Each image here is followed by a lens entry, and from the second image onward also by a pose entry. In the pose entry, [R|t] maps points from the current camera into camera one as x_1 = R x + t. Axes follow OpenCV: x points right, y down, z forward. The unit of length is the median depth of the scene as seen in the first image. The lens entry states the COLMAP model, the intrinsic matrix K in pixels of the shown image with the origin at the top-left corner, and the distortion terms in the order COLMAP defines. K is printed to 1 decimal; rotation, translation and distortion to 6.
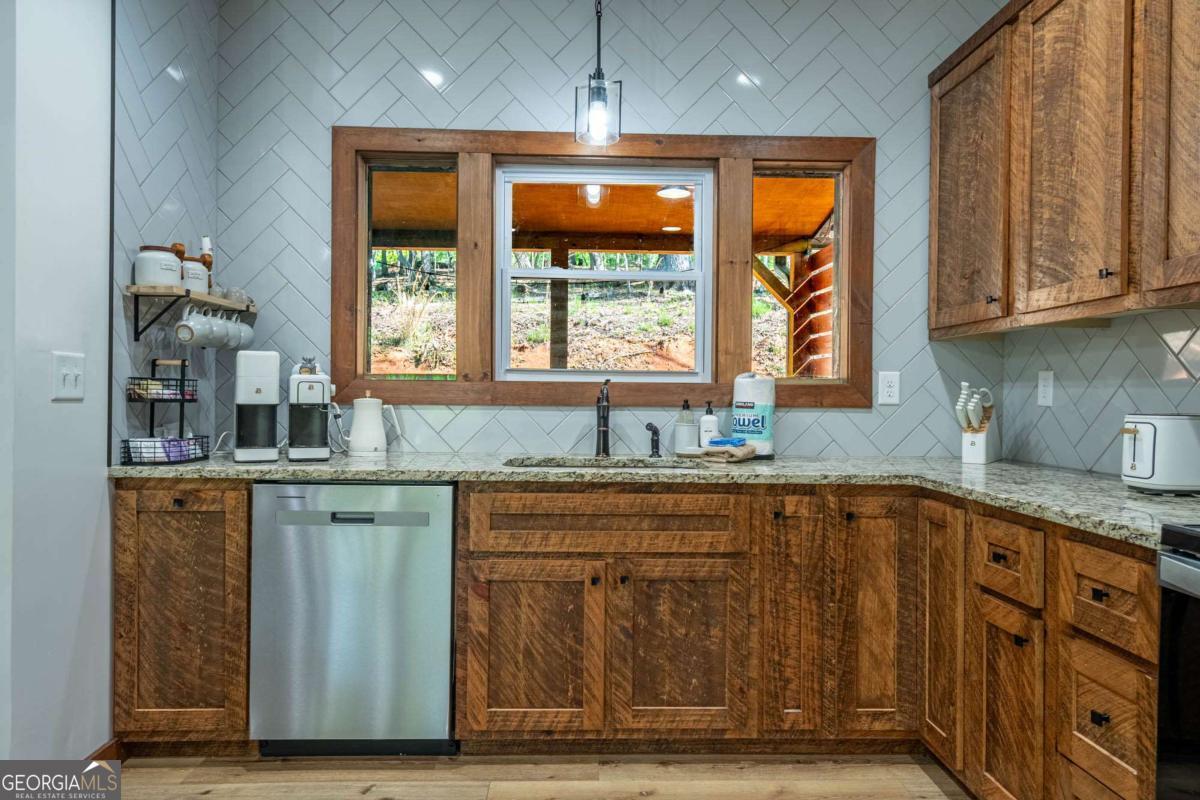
lens RADIAL K [[748.3, 0, 603.0], [0, 748.3, 395.3], [0, 0, 1]] dist [0.002561, 0.007626]
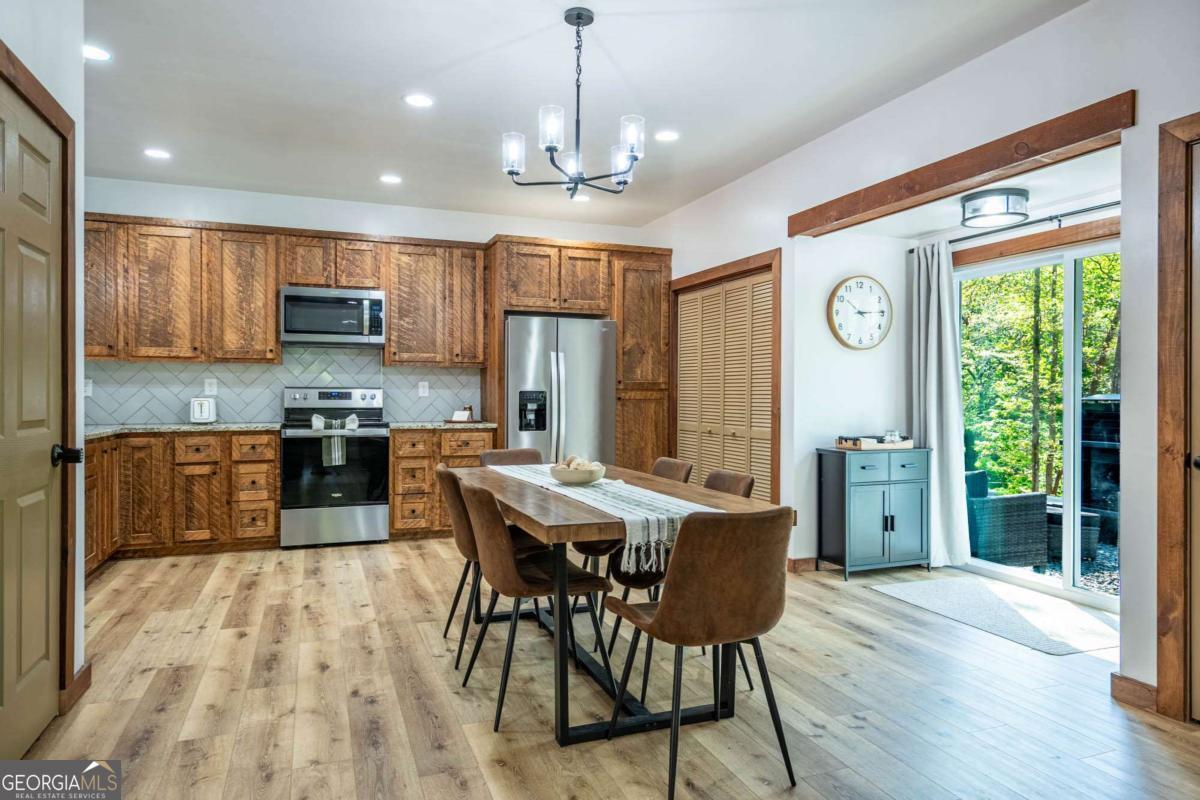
lens RADIAL K [[748.3, 0, 607.2], [0, 748.3, 396.9], [0, 0, 1]] dist [0.002561, 0.007626]
pose [[-0.333645, -0.016340, 0.942557, -2.124170], [-0.003922, 0.999865, 0.015945, -0.025601], [-0.942691, 0.001623, -0.333664, 0.394210]]
